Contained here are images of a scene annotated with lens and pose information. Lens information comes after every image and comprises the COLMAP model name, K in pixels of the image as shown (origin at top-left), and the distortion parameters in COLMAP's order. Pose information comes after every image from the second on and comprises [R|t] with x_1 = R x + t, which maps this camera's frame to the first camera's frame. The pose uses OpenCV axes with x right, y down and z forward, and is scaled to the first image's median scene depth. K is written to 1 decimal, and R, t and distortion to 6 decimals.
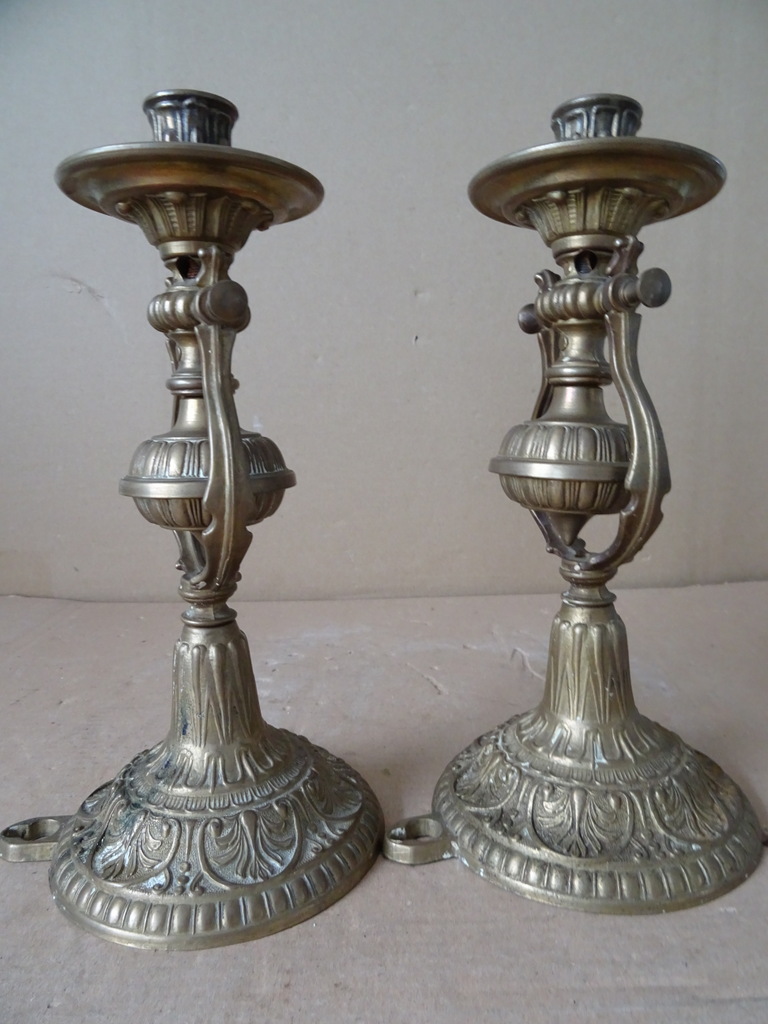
lens RADIAL K [[730.0, 0, 384.0], [0, 730.0, 512.0], [0, 0, 1]] dist [-0.002707, -0.006561]
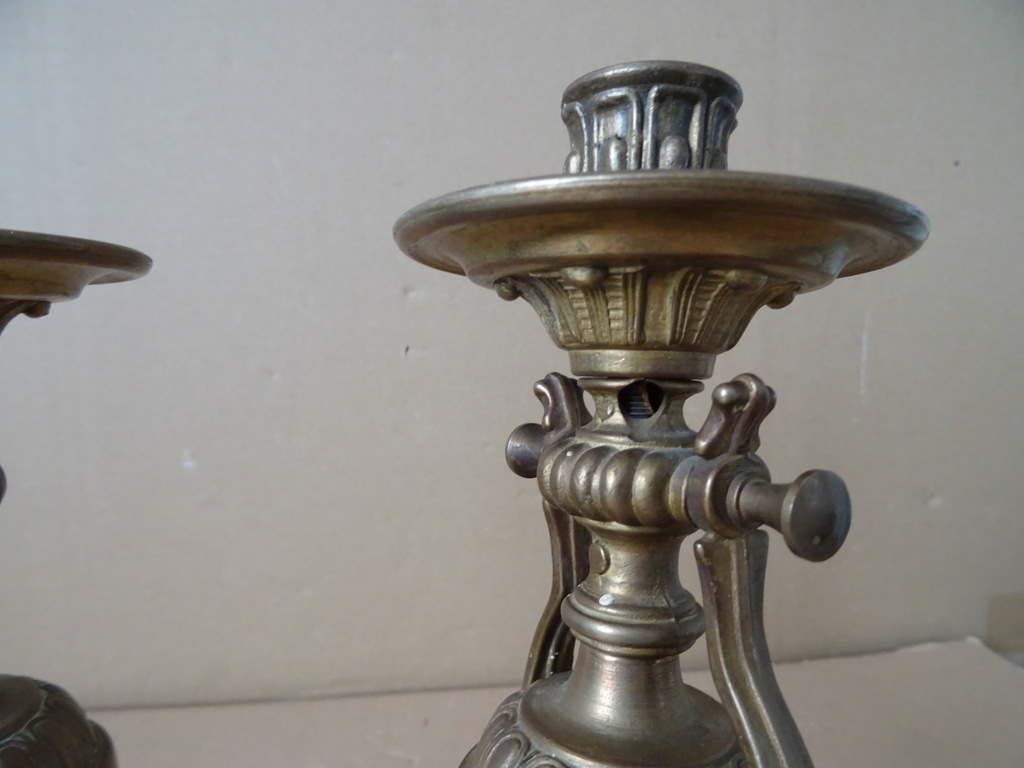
lens RADIAL K [[733.1, 0, 512.3], [0, 733.1, 380.2], [0, 0, 1]] dist [0.004113, -0.005599]
pose [[0.983170, -0.008250, 0.182507, 0.109998], [0.023132, 0.996561, -0.079564, -0.330263], [-0.181223, 0.082447, 0.979980, 0.564798]]
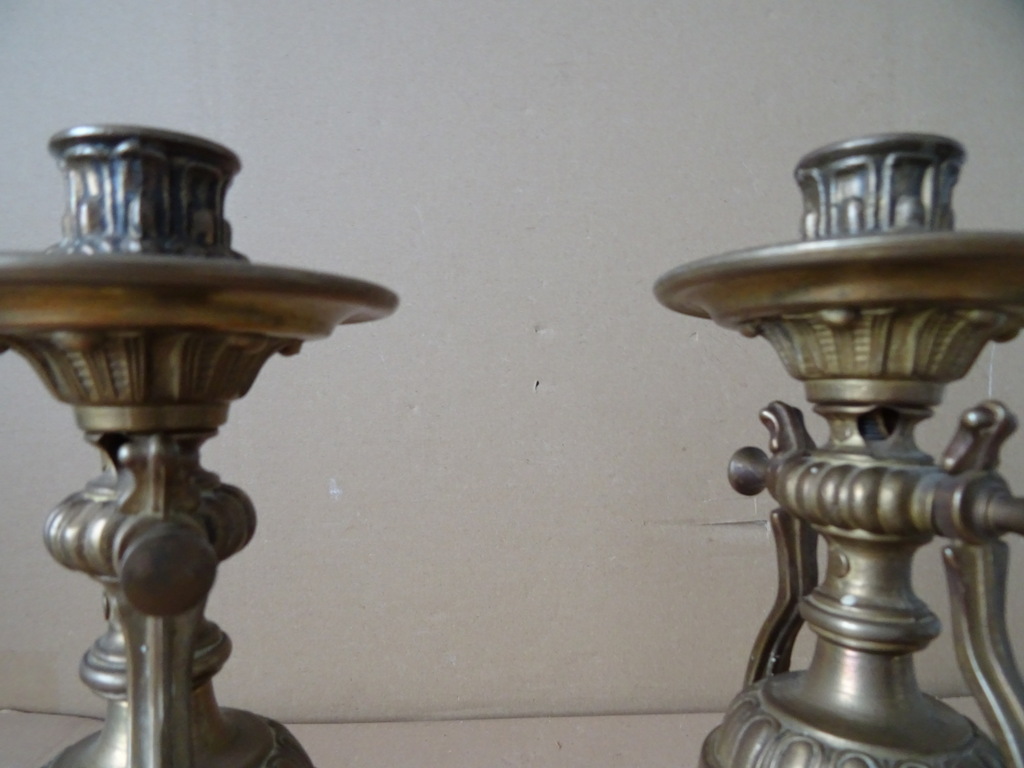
lens RADIAL K [[730.0, 0, 508.3], [0, 730.0, 380.3], [0, 0, 1]] dist [-0.002707, -0.006561]
pose [[0.999723, 0.001519, 0.023503, -0.012927], [0.001561, 0.991447, -0.130504, -0.314885], [-0.023501, 0.130504, 0.991169, 0.480857]]
